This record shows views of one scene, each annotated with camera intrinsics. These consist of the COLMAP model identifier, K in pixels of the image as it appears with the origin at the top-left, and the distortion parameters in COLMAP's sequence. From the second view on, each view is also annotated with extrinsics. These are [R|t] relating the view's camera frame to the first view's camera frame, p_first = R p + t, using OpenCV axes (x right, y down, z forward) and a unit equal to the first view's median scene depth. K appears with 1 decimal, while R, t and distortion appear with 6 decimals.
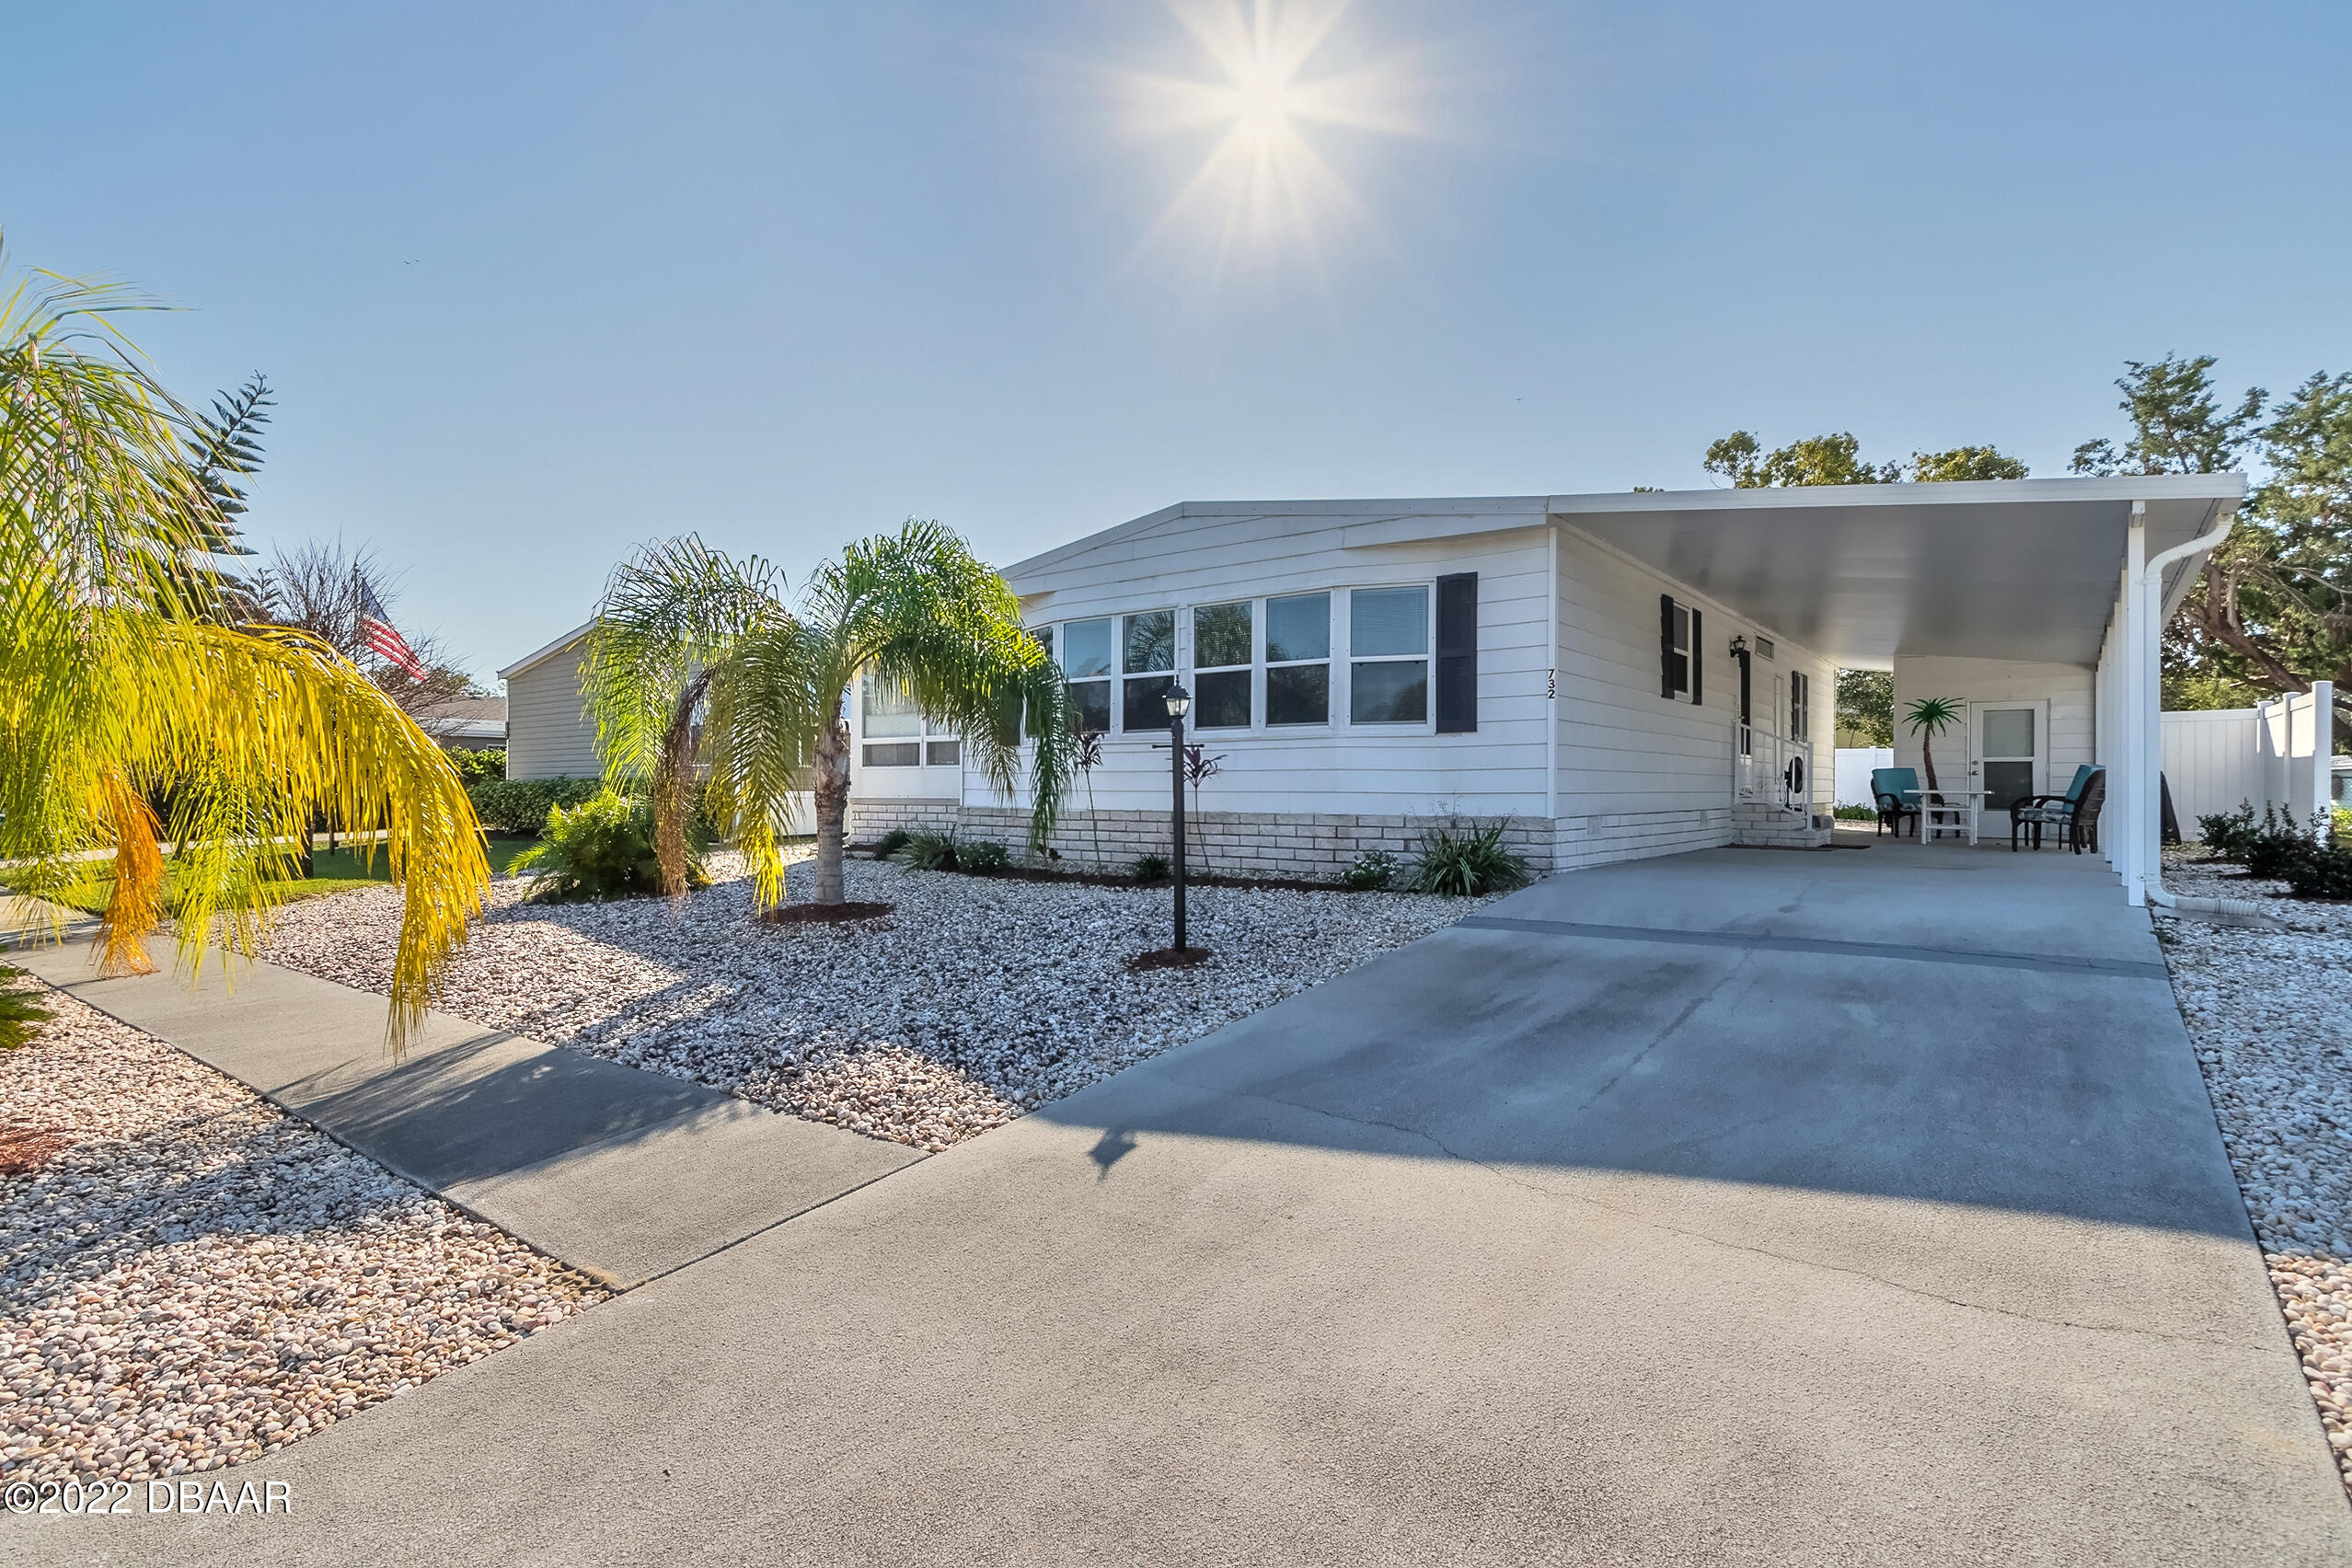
lens RADIAL K [[1062.6, 0, 1176.0], [0, 1062.6, 784.0], [0, 0, 1]] dist [0.000749, -0.000071]
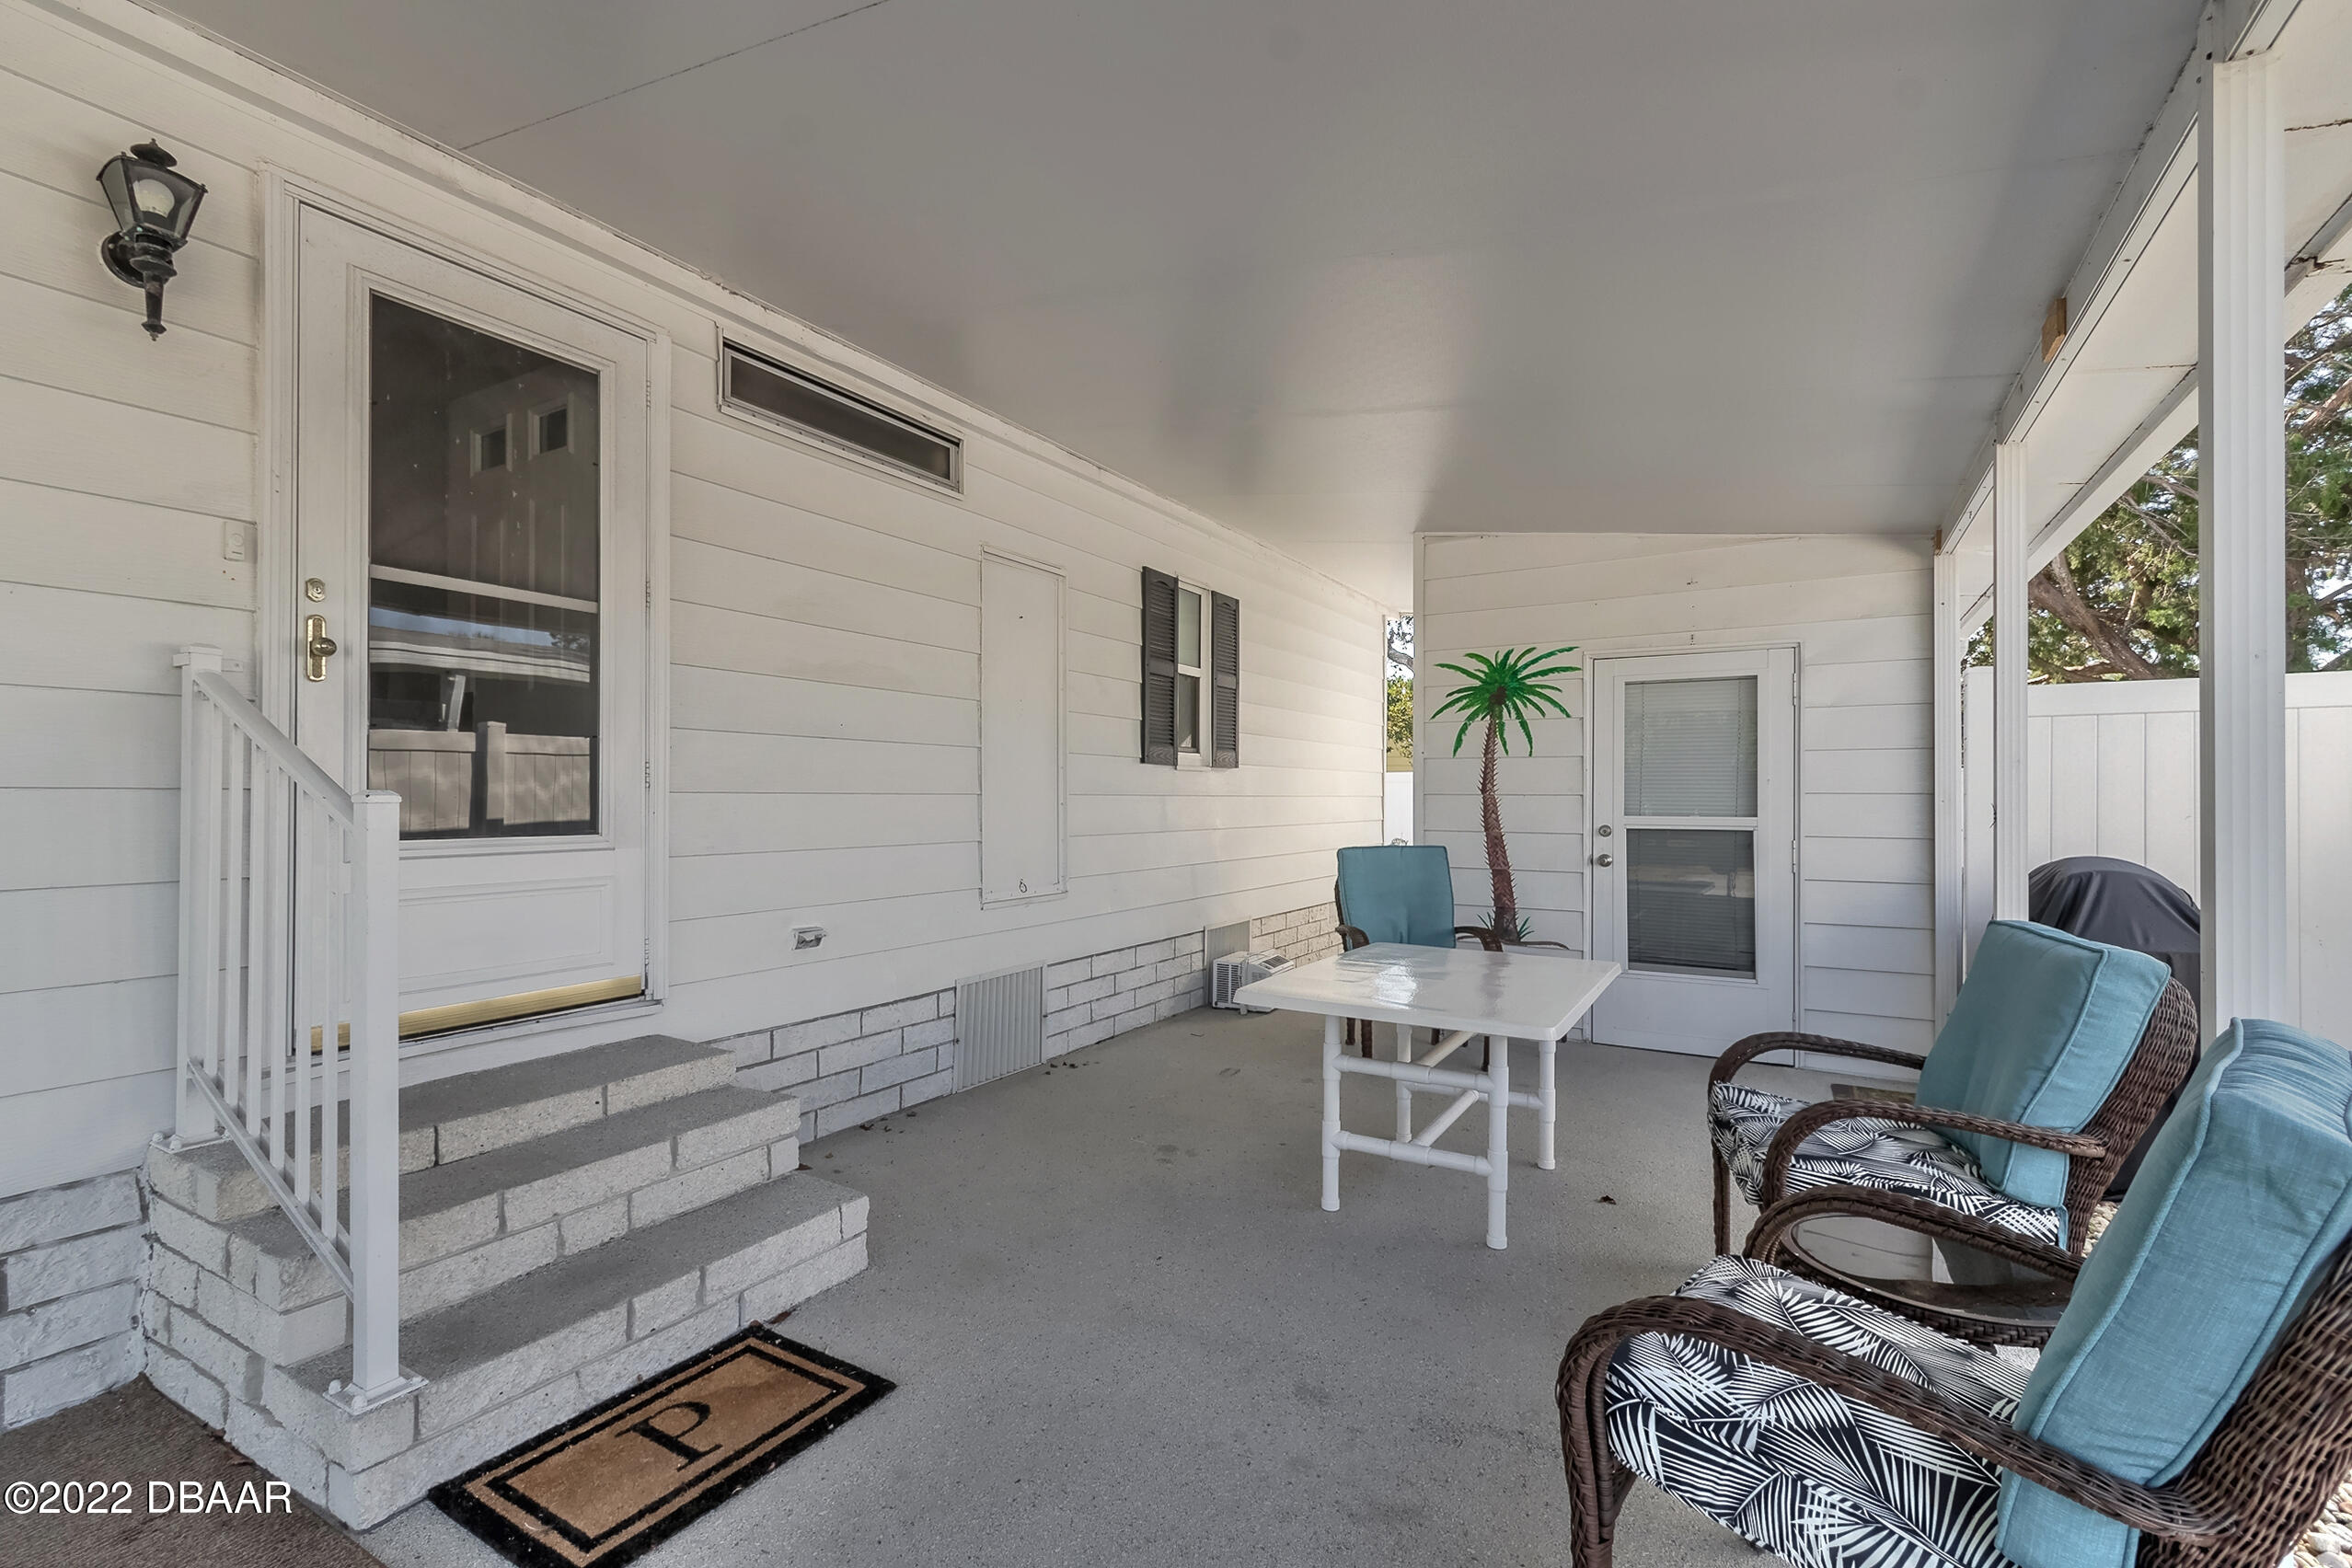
lens RADIAL K [[1063.5, 0, 1140.4], [0, 1063.5, 790.8], [0, 0, 1]] dist [0.003171, 0.000248]
pose [[0.989152, -0.001271, 0.146893, 0.643833], [0.003625, 0.999869, -0.015757, -0.032980], [-0.146854, 0.016118, 0.989027, 0.792901]]
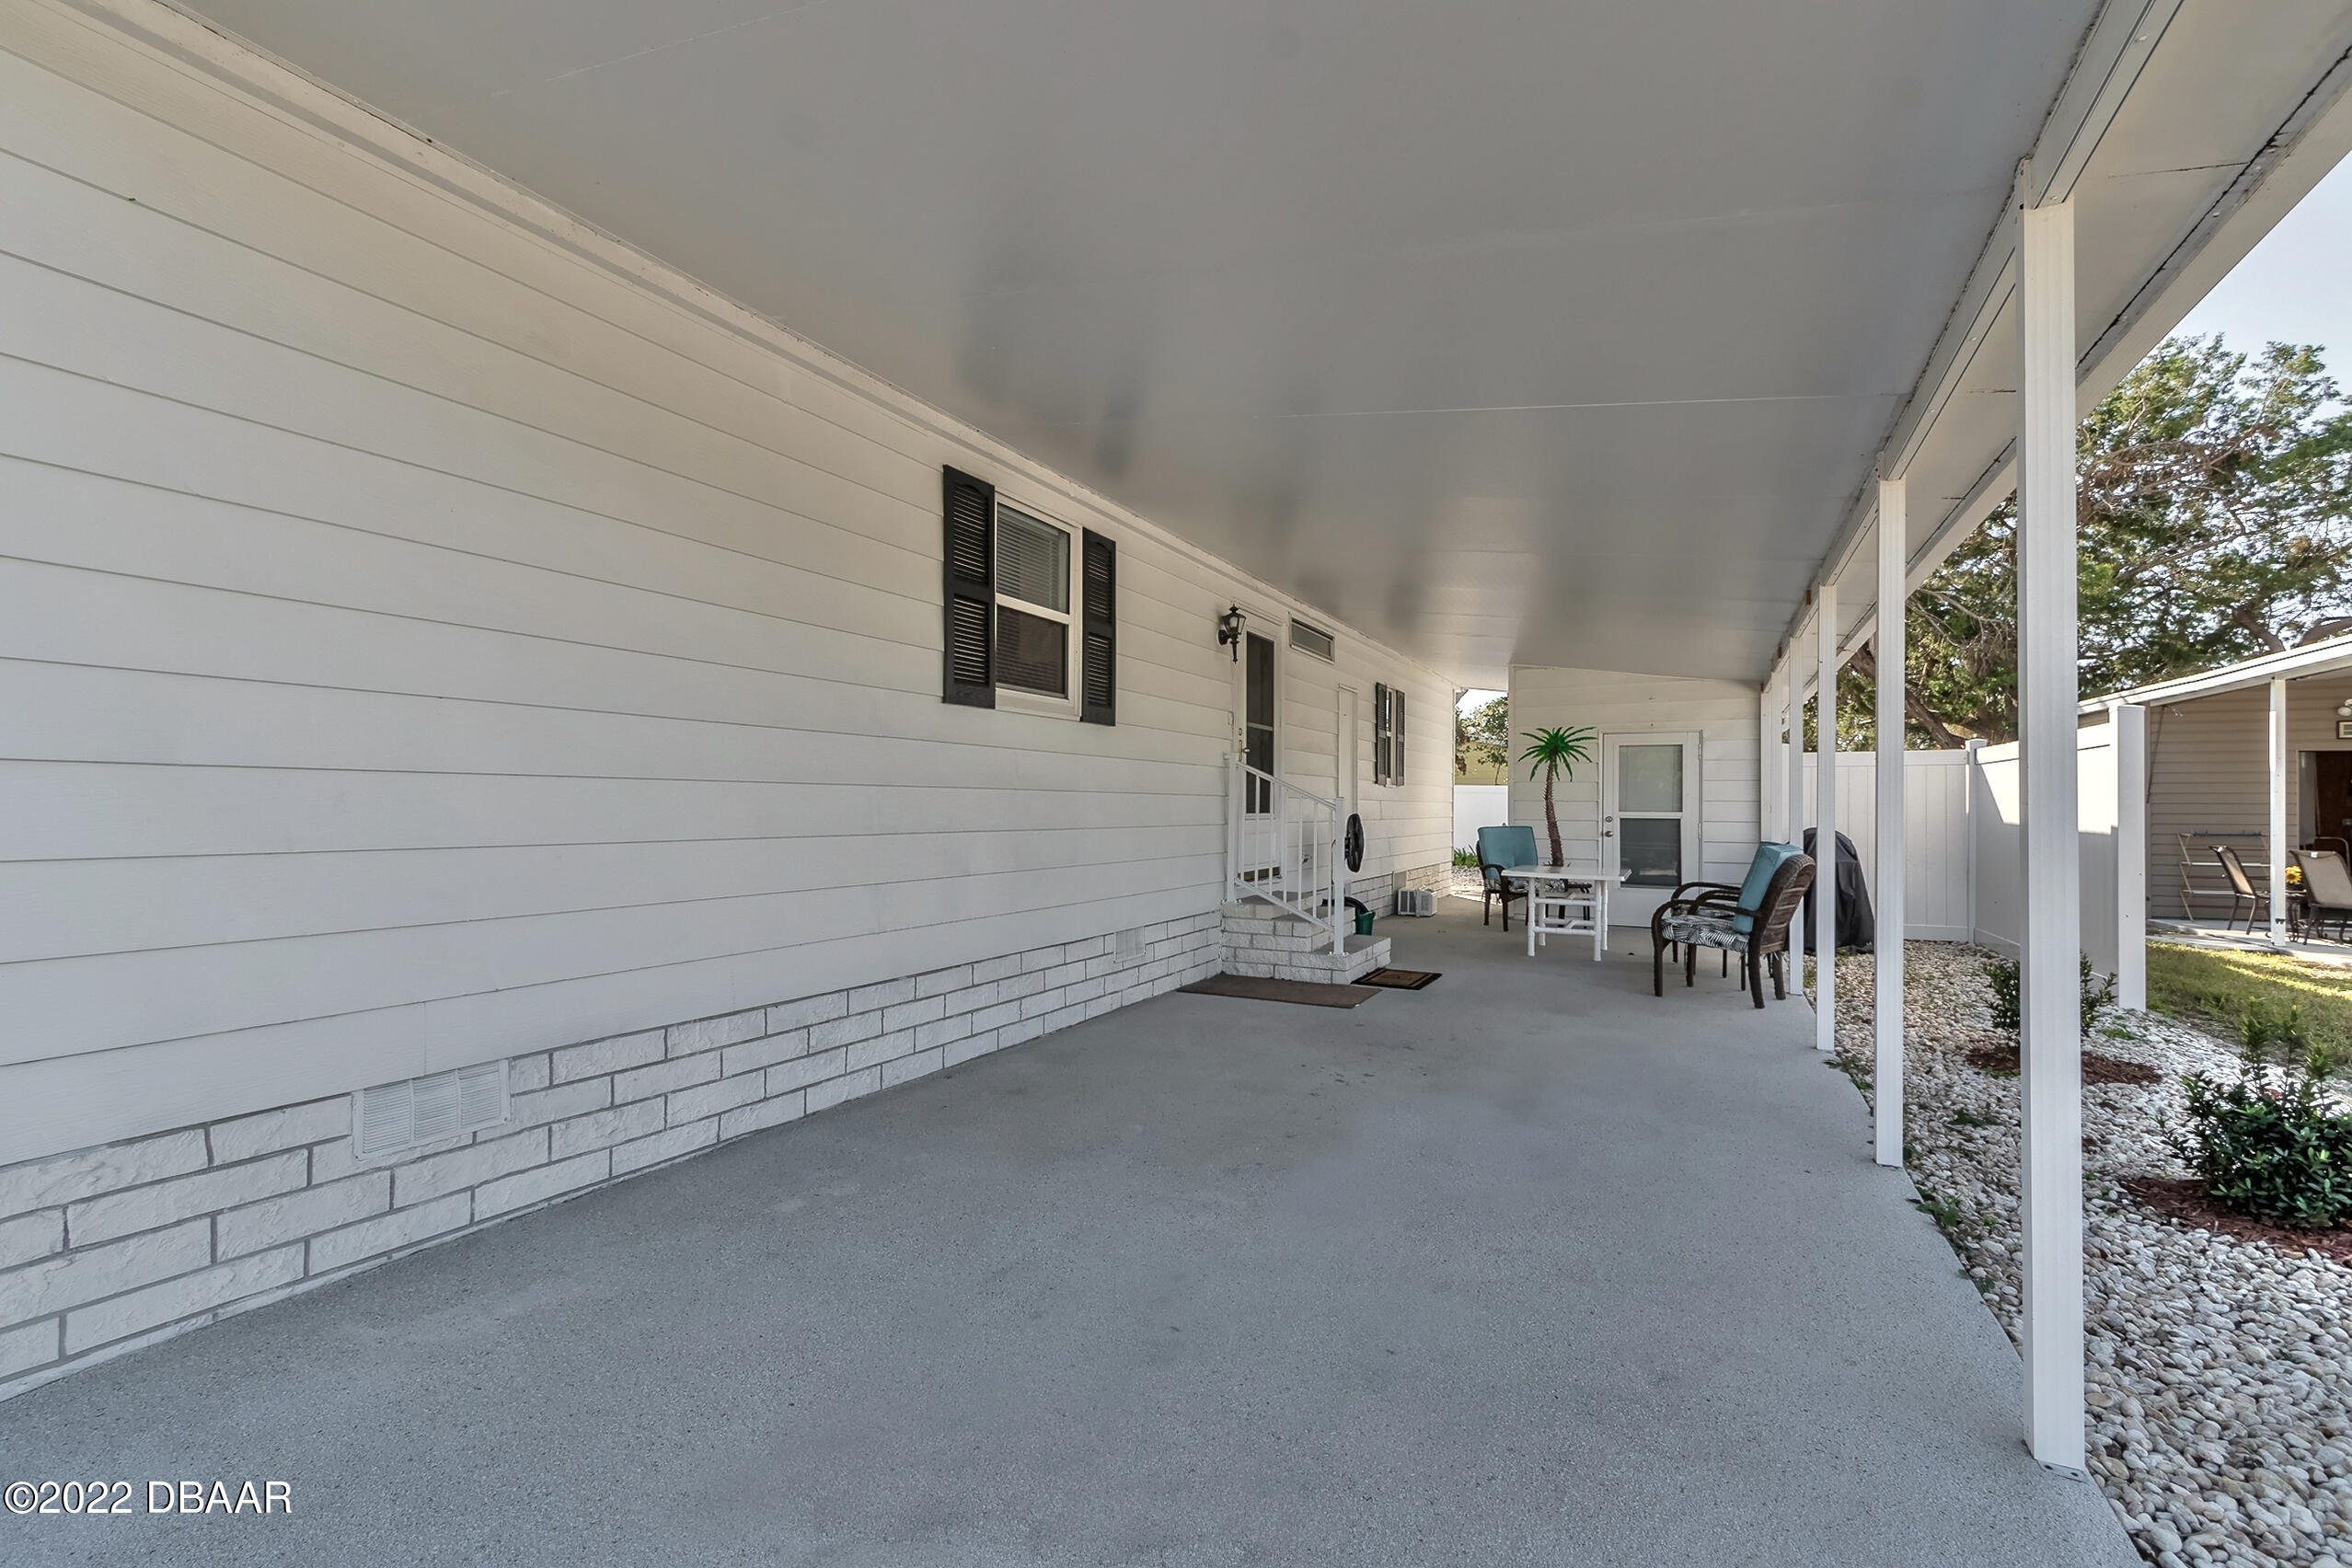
lens RADIAL K [[1063.5, 0, 1140.4], [0, 1063.5, 790.8], [0, 0, 1]] dist [0.003171, 0.000248]
pose [[0.976981, 0.009165, 0.213129, 0.346796], [-0.006261, 0.999878, -0.014297, -0.031373], [-0.213234, 0.012634, 0.976919, 0.438539]]
